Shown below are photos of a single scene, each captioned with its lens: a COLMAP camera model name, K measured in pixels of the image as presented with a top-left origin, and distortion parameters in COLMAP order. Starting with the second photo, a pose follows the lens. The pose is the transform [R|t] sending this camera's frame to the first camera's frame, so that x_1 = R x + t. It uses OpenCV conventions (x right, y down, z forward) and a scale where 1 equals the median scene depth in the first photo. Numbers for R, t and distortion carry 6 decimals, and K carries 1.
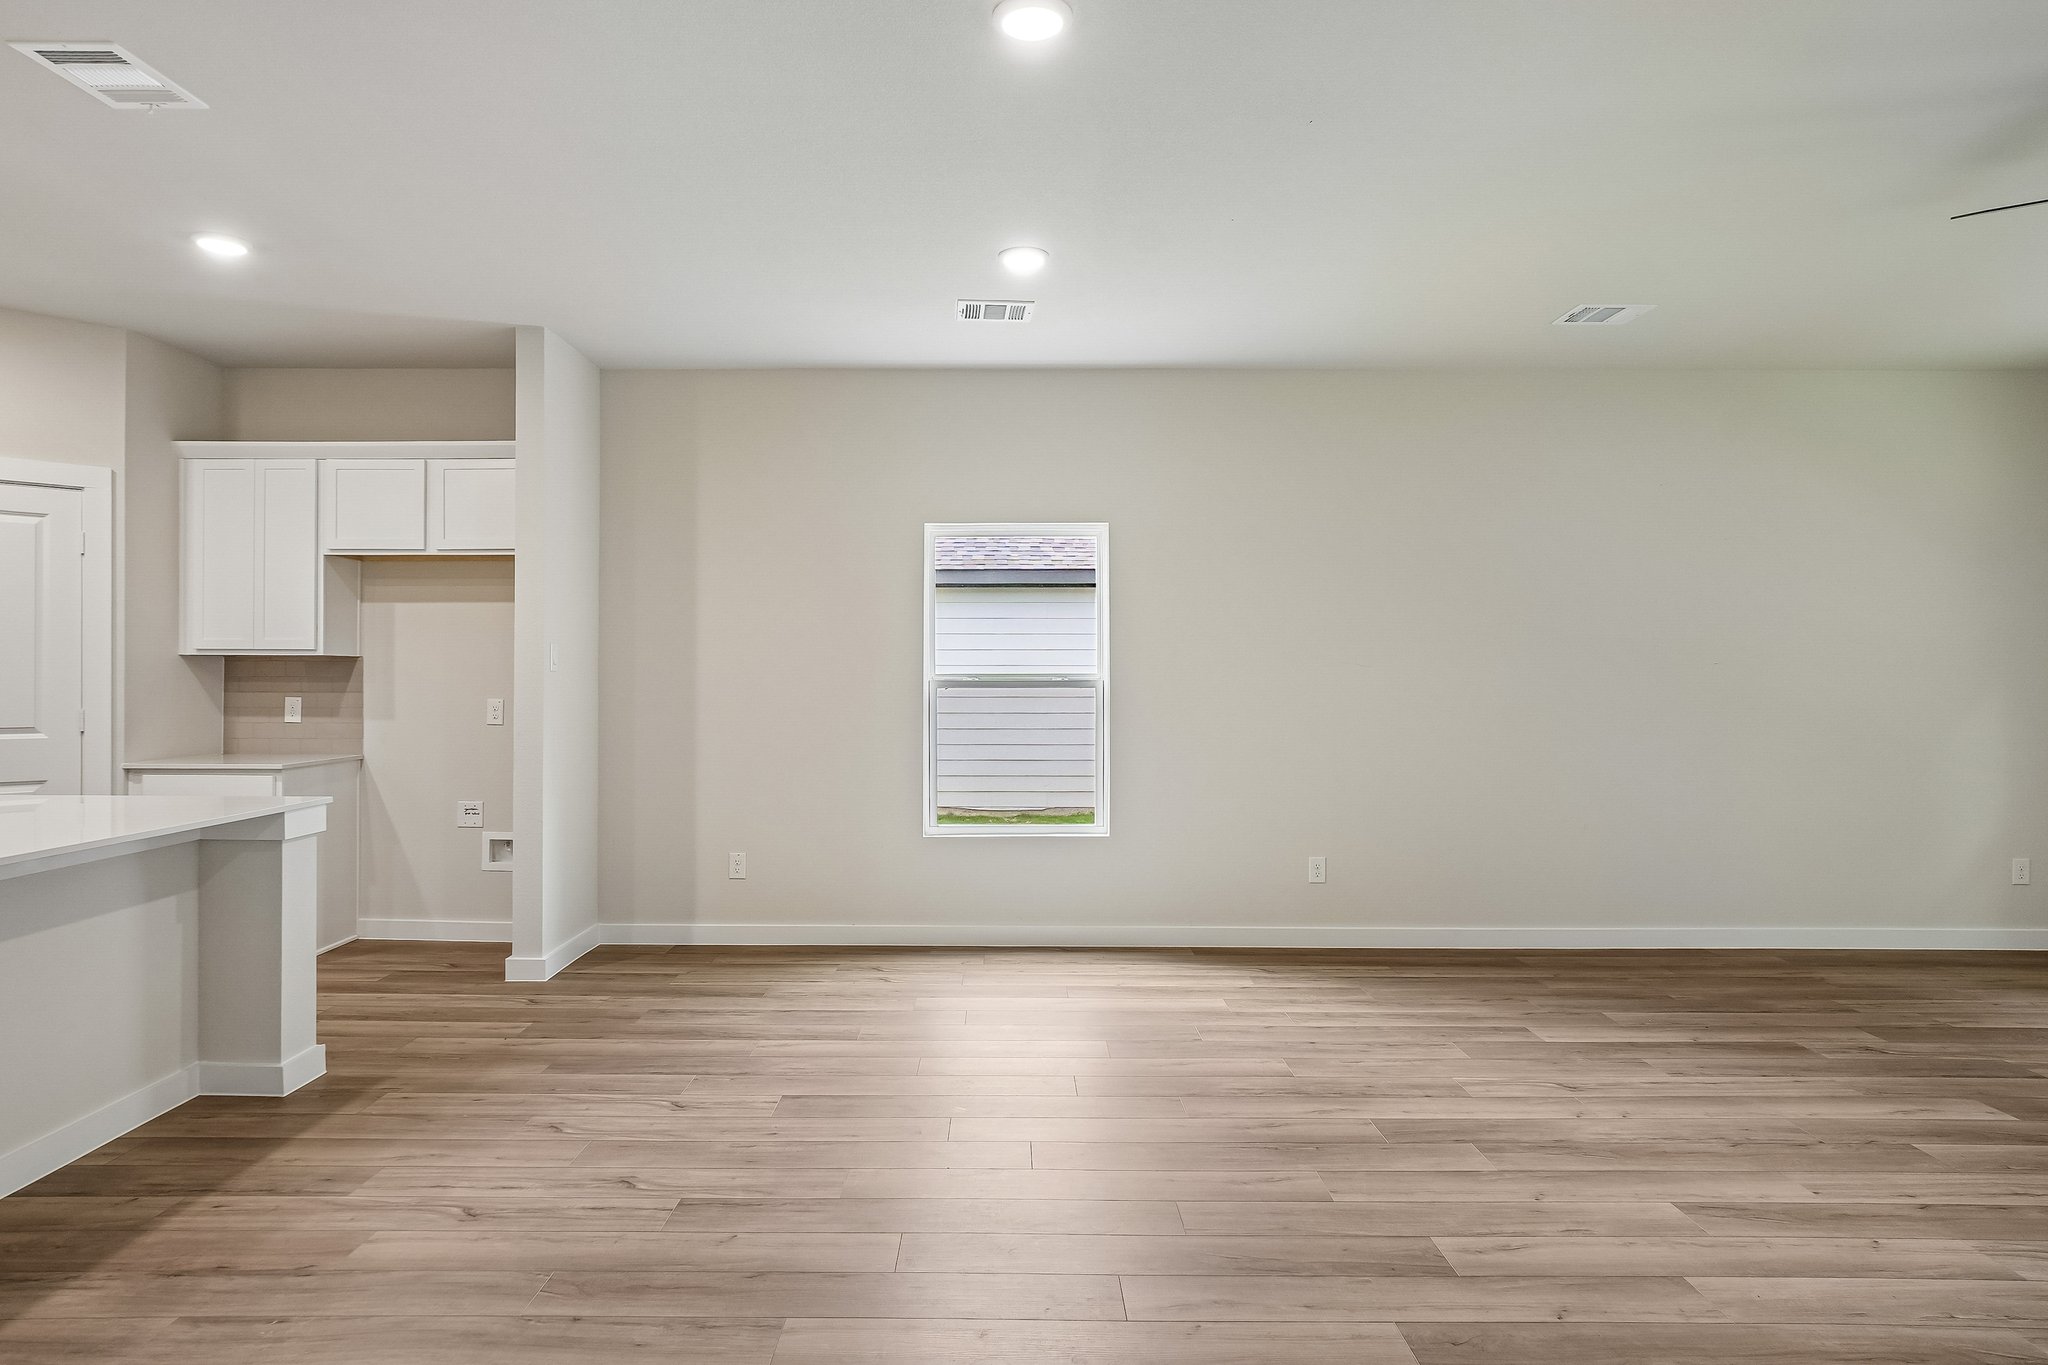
lens RADIAL K [[1174.4, 0, 1015.2], [0, 1174.4, 673.9], [0, 0, 1]] dist [-0.030242, 0.022525]
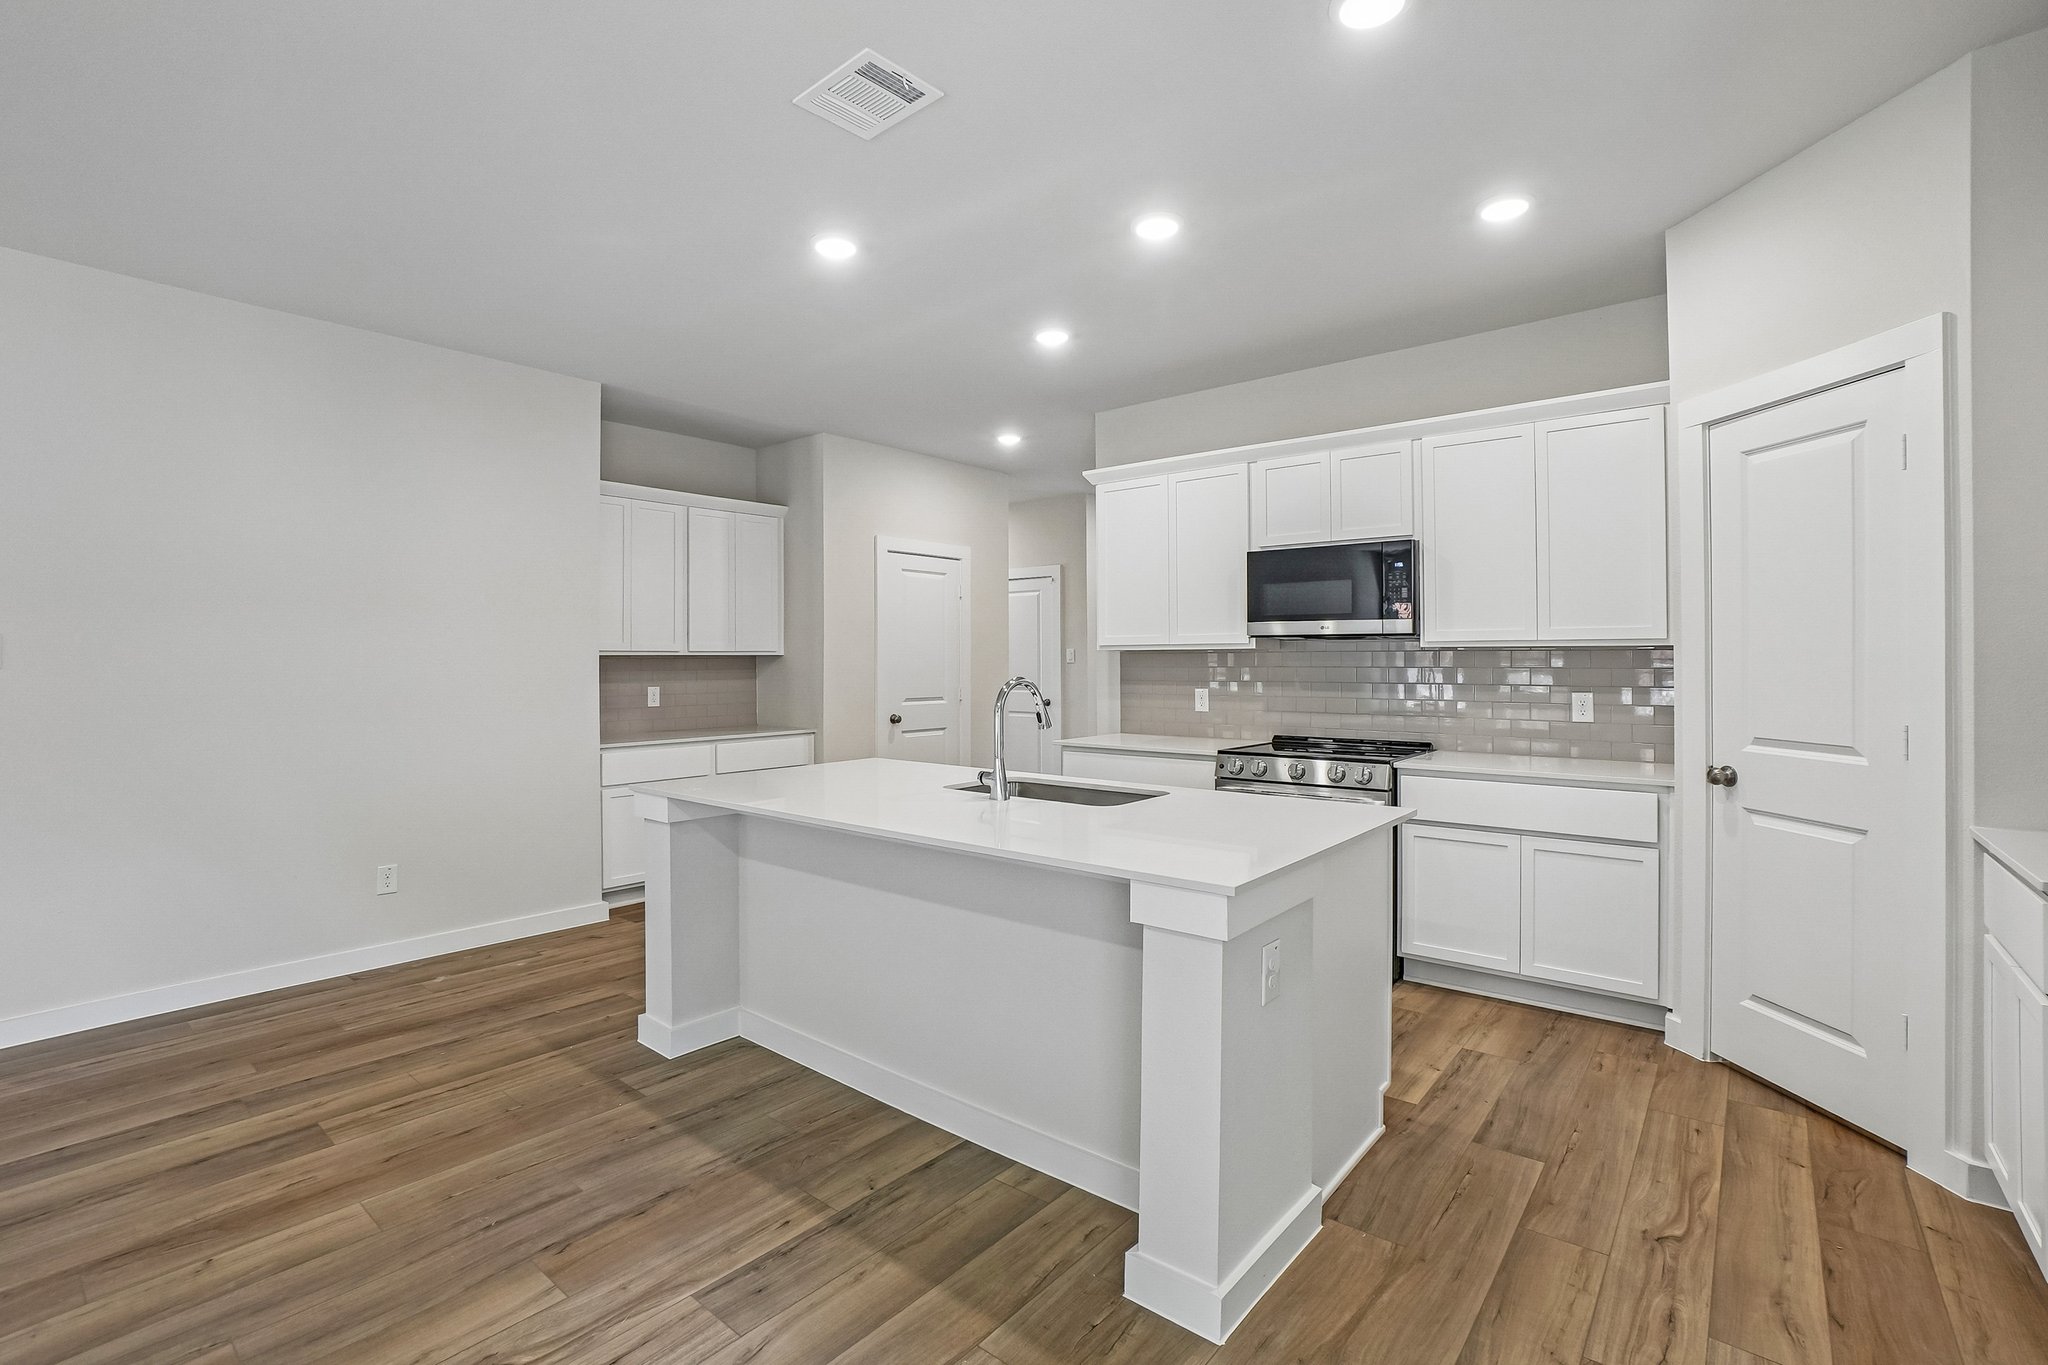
lens RADIAL K [[926.5, 0, 1010.0], [0, 926.5, 658.7], [0, 0, 1]] dist [-0.057464, 0.017883]
pose [[-0.649475, -0.001978, -0.760380, -0.171284], [0.002675, 0.999984, -0.004886, -0.003212], [0.760378, -0.005207, -0.649460, 1.178792]]
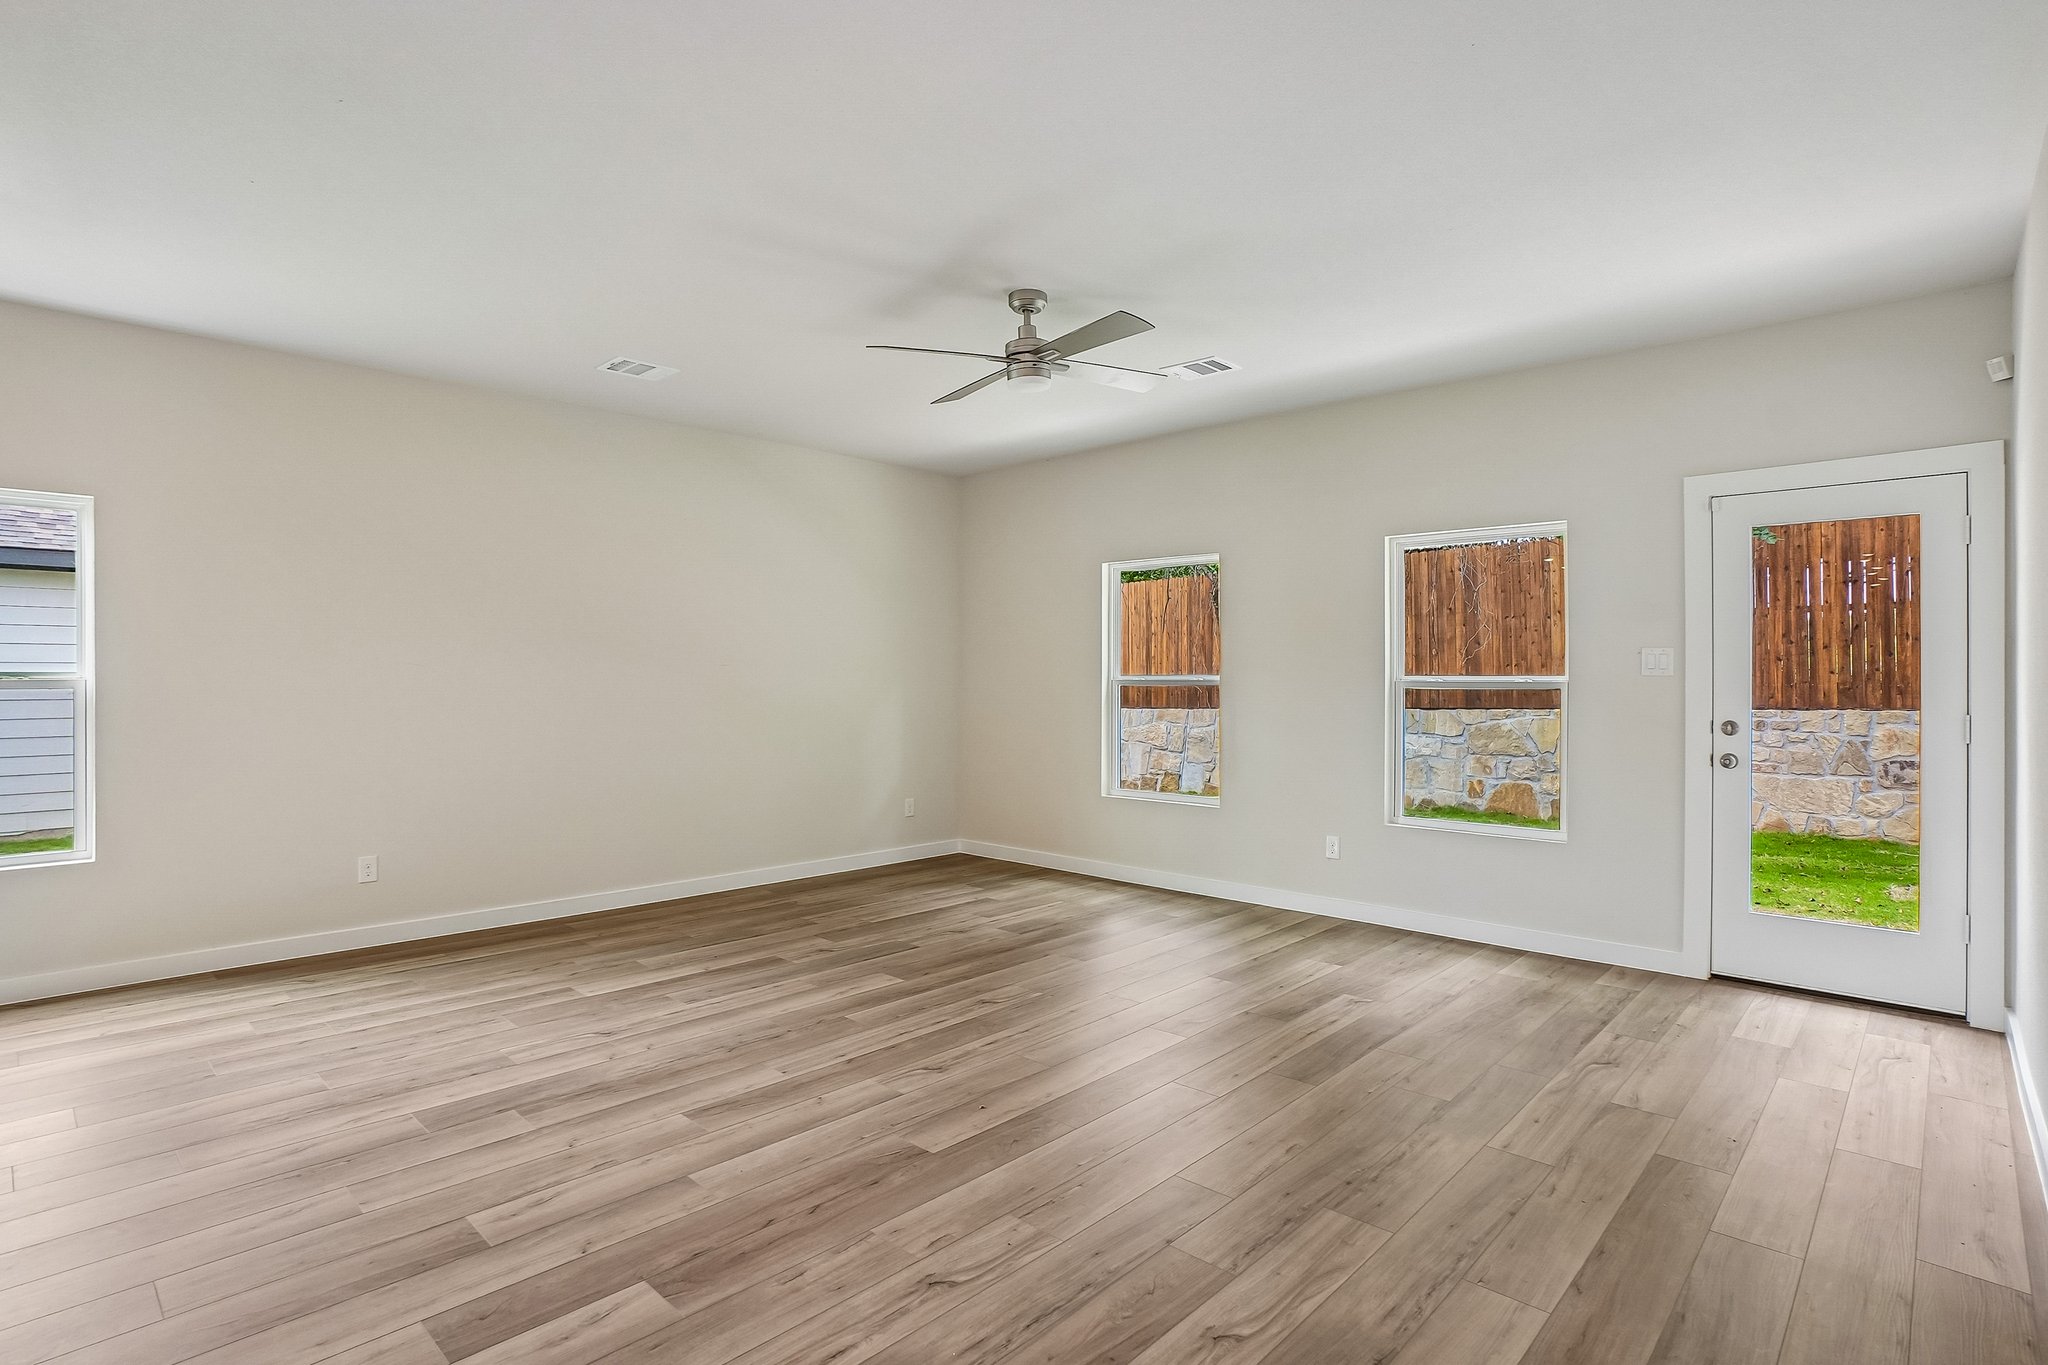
lens RADIAL K [[1004.5, 0, 1004.9], [0, 1004.5, 689.1], [0, 0, 1]] dist [-0.042301, 0.001829]
pose [[0.695428, -0.007943, 0.718552, 0.046569], [-0.003649, 0.999887, 0.014584, -0.000901], [-0.718587, -0.012765, 0.695320, 0.037448]]
